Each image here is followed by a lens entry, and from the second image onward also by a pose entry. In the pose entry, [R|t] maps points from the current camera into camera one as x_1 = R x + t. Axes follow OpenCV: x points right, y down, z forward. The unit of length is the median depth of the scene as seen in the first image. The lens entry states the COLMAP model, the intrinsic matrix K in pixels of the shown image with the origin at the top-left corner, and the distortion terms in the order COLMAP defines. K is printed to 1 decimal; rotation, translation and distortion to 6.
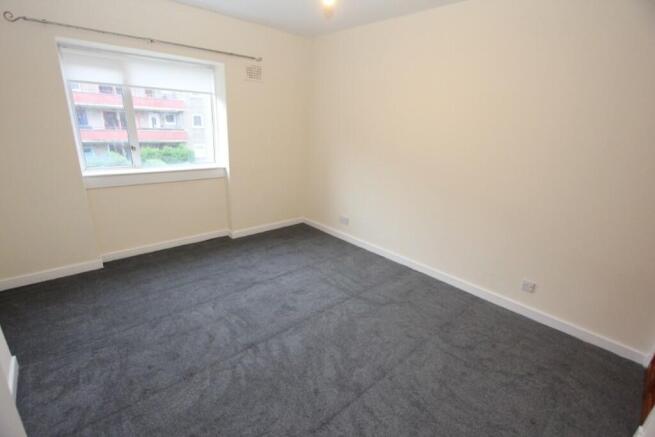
lens RADIAL K [[296.0, 0, 325.0], [0, 296.0, 218.4], [0, 0, 1]] dist [-0.015575, 0.001283]
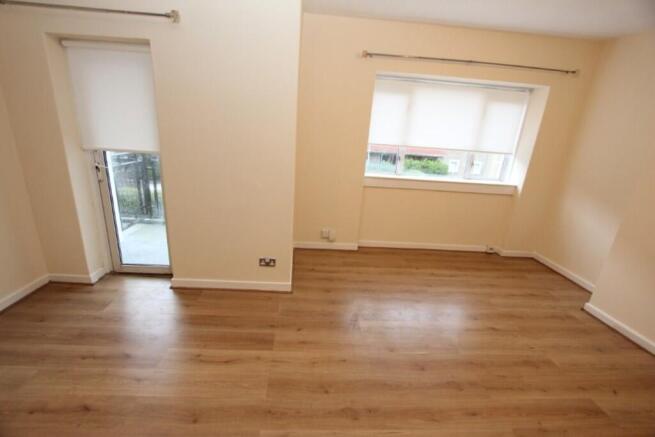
lens RADIAL K [[296.0, 0, 324.9], [0, 296.0, 223.4], [0, 0, 1]] dist [-0.015575, 0.001283]
pose [[0.797111, 0.206495, -0.567428, -0.163854], [-0.227136, 0.973230, 0.035096, 0.041947], [0.559485, 0.100908, 0.822675, -0.120528]]
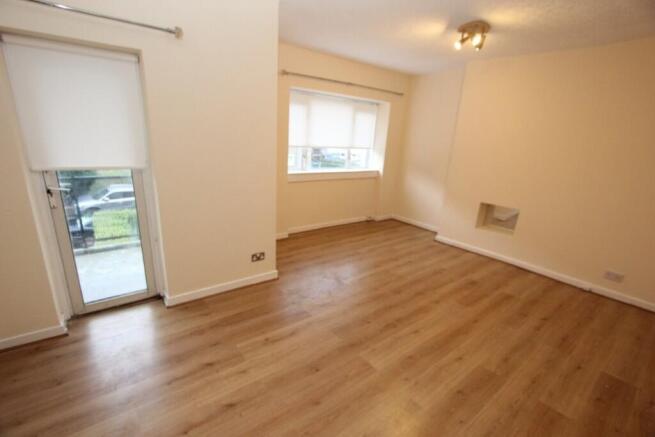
lens RADIAL K [[296.0, 0, 315.7], [0, 296.0, 222.2], [0, 0, 1]] dist [-0.015575, 0.001283]
pose [[0.998297, 0.035756, -0.046092, -0.359475], [-0.037334, 0.998730, -0.033840, 0.090176], [0.044823, 0.035504, 0.998364, -0.296552]]
